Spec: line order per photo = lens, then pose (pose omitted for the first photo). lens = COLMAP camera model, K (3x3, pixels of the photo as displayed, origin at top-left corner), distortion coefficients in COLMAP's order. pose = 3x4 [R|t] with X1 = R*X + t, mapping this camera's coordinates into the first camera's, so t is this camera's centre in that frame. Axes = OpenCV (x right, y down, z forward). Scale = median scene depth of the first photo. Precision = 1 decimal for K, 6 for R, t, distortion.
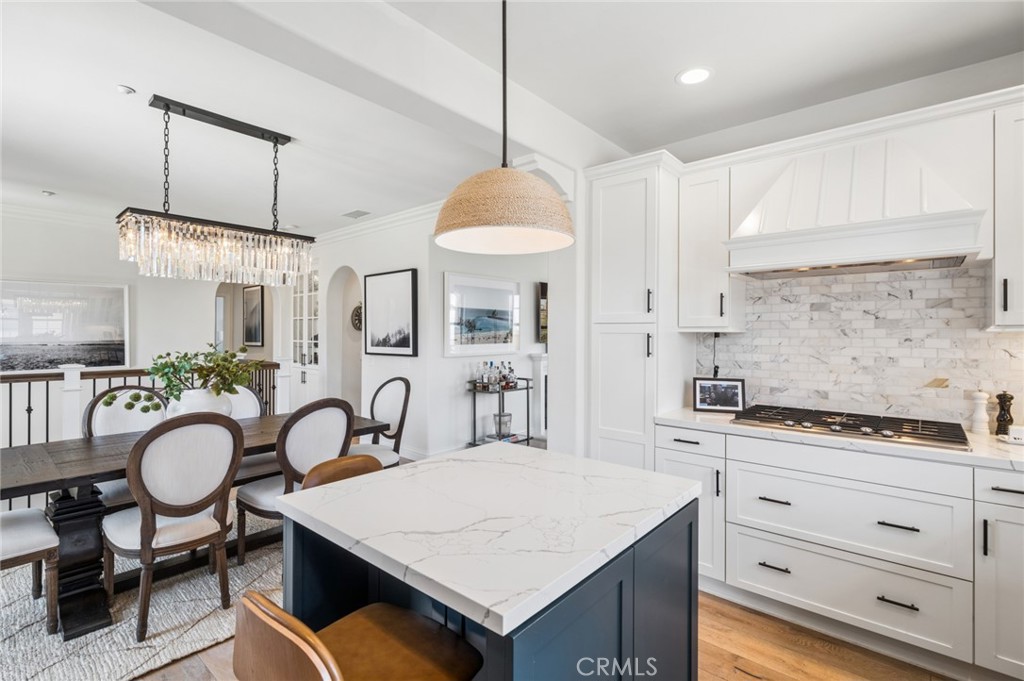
lens RADIAL K [[474.6, 0, 512.0], [0, 474.6, 340.5], [0, 0, 1]] dist [0.000886, 0.000391]
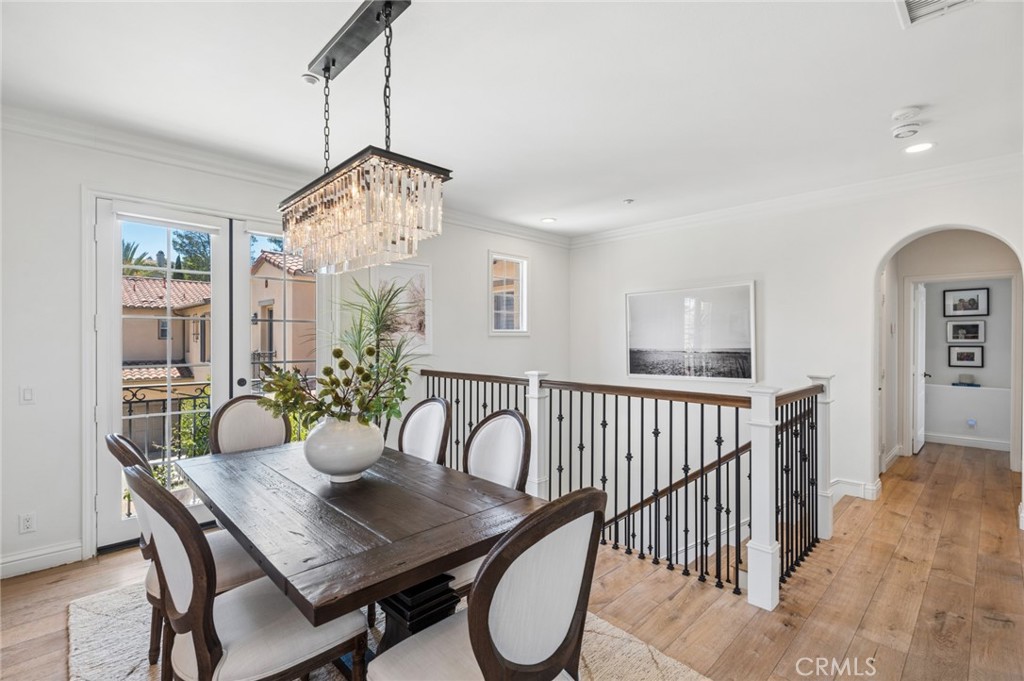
lens RADIAL K [[466.0, 0, 512.9], [0, 466.0, 352.9], [0, 0, 1]] dist [0.000821, -0.000003]
pose [[-0.087094, 0.026355, -0.995851, 0.054605], [-0.013908, 0.999520, 0.027668, -0.017908], [0.996103, 0.016260, -0.086686, 1.213375]]
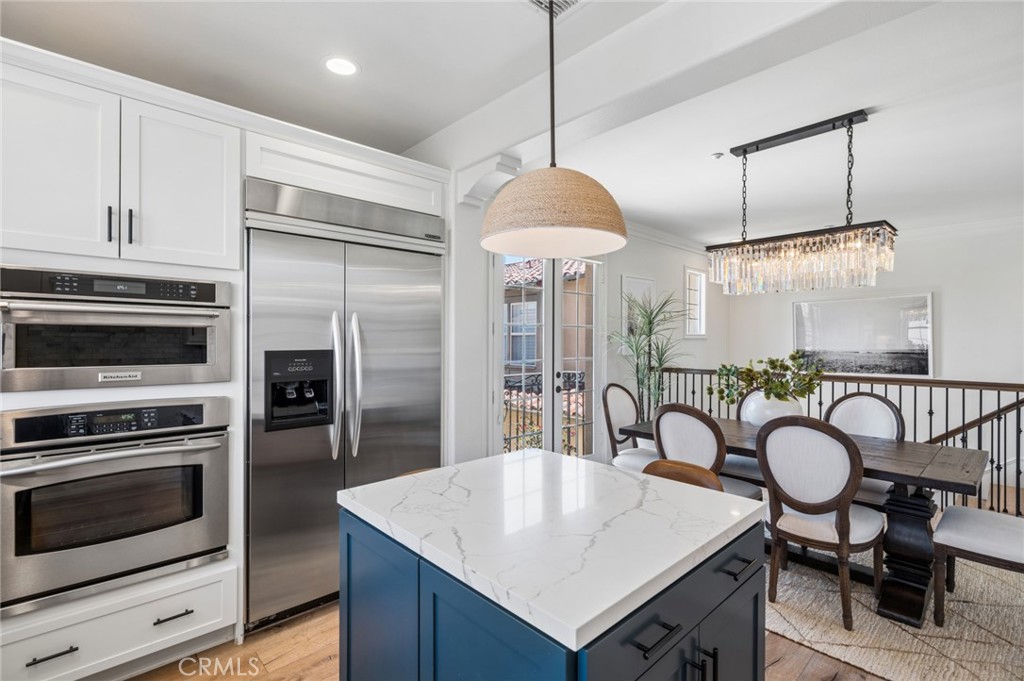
lens RADIAL K [[466.0, 0, 512.9], [0, 466.0, 352.9], [0, 0, 1]] dist [0.000821, -0.000003]
pose [[-0.111685, 0.020276, -0.993537, 0.432533], [-0.014300, 0.999656, 0.022008, -0.003943], [0.993641, 0.016666, -0.111357, 0.474675]]
